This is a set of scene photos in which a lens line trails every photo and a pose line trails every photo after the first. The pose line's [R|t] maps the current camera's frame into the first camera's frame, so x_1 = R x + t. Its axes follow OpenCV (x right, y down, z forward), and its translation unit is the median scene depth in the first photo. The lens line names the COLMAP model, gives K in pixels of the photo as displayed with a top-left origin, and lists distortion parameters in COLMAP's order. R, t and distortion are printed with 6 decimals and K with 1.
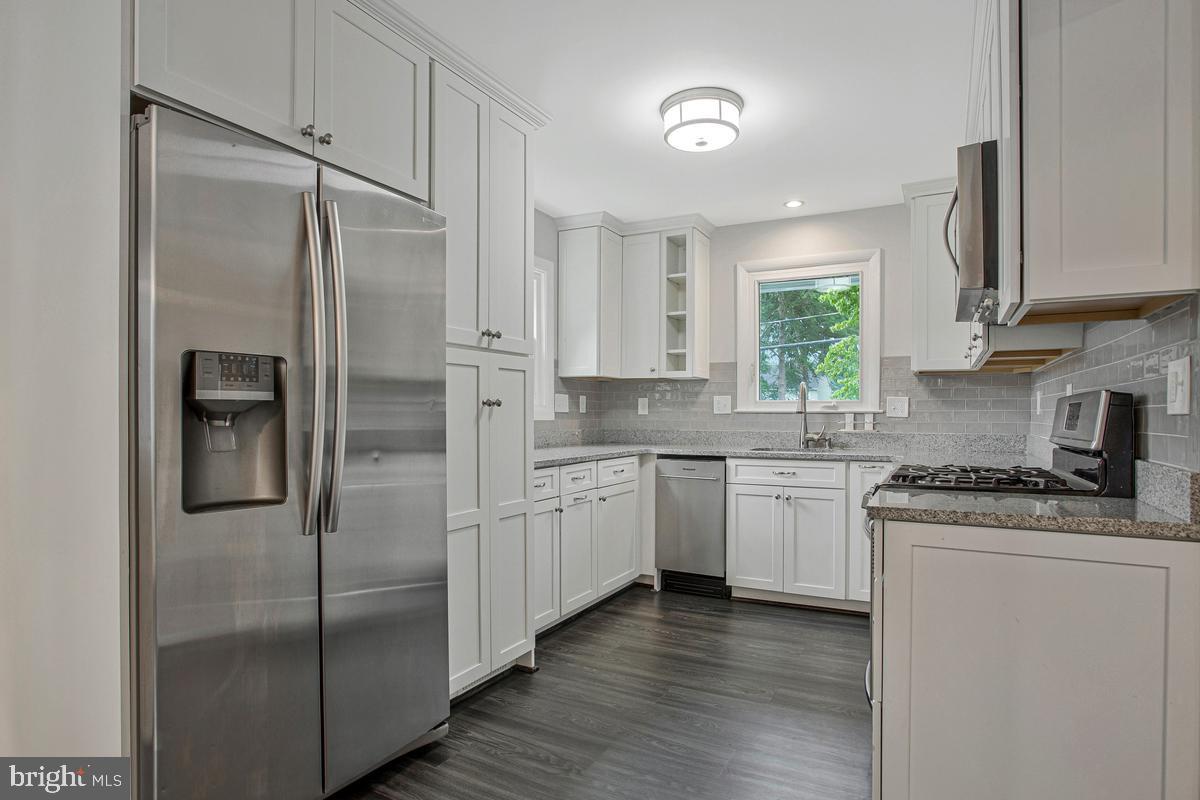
lens RADIAL K [[628.7, 0, 597.2], [0, 628.7, 407.7], [0, 0, 1]] dist [-0.045384, 0.013871]
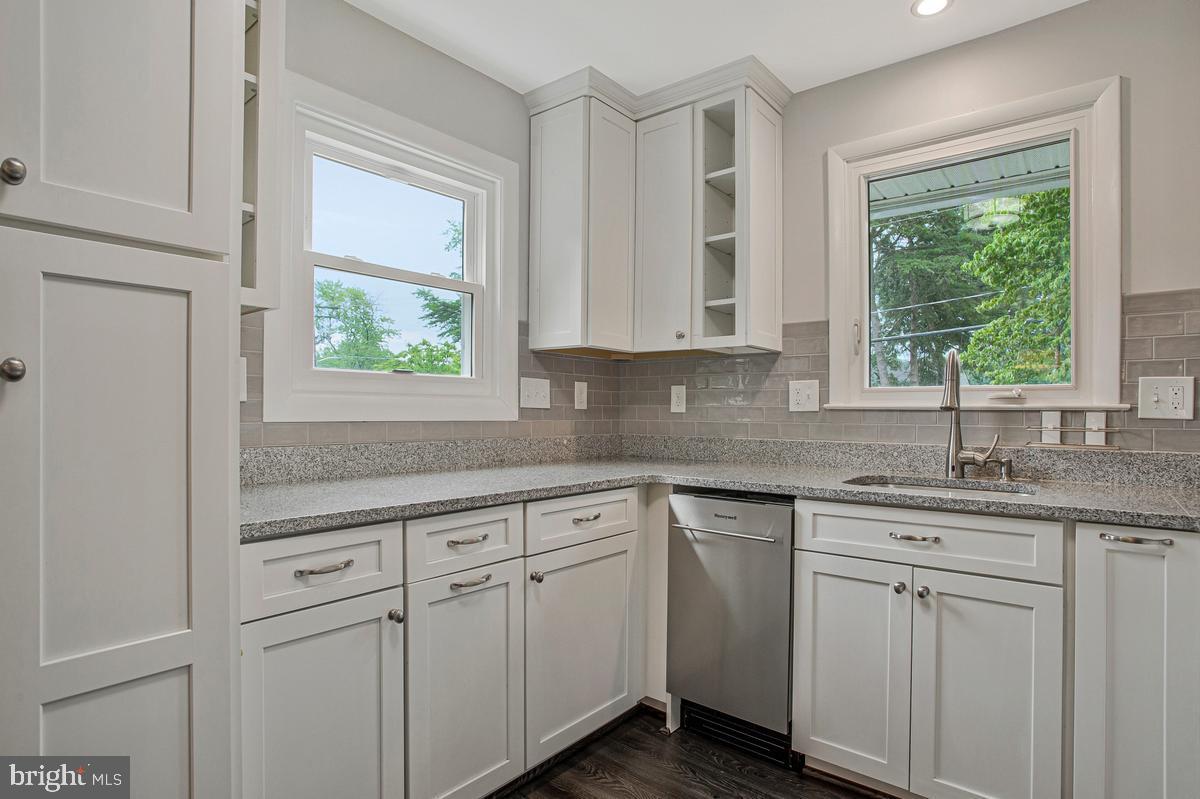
lens RADIAL K [[628.7, 0, 628.0], [0, 628.7, 398.9], [0, 0, 1]] dist [-0.045384, 0.013871]
pose [[0.989674, 0.001821, -0.143325, 0.132305], [-0.003526, 0.999926, -0.011642, 0.005885], [0.143293, 0.012028, 0.989607, 0.438930]]
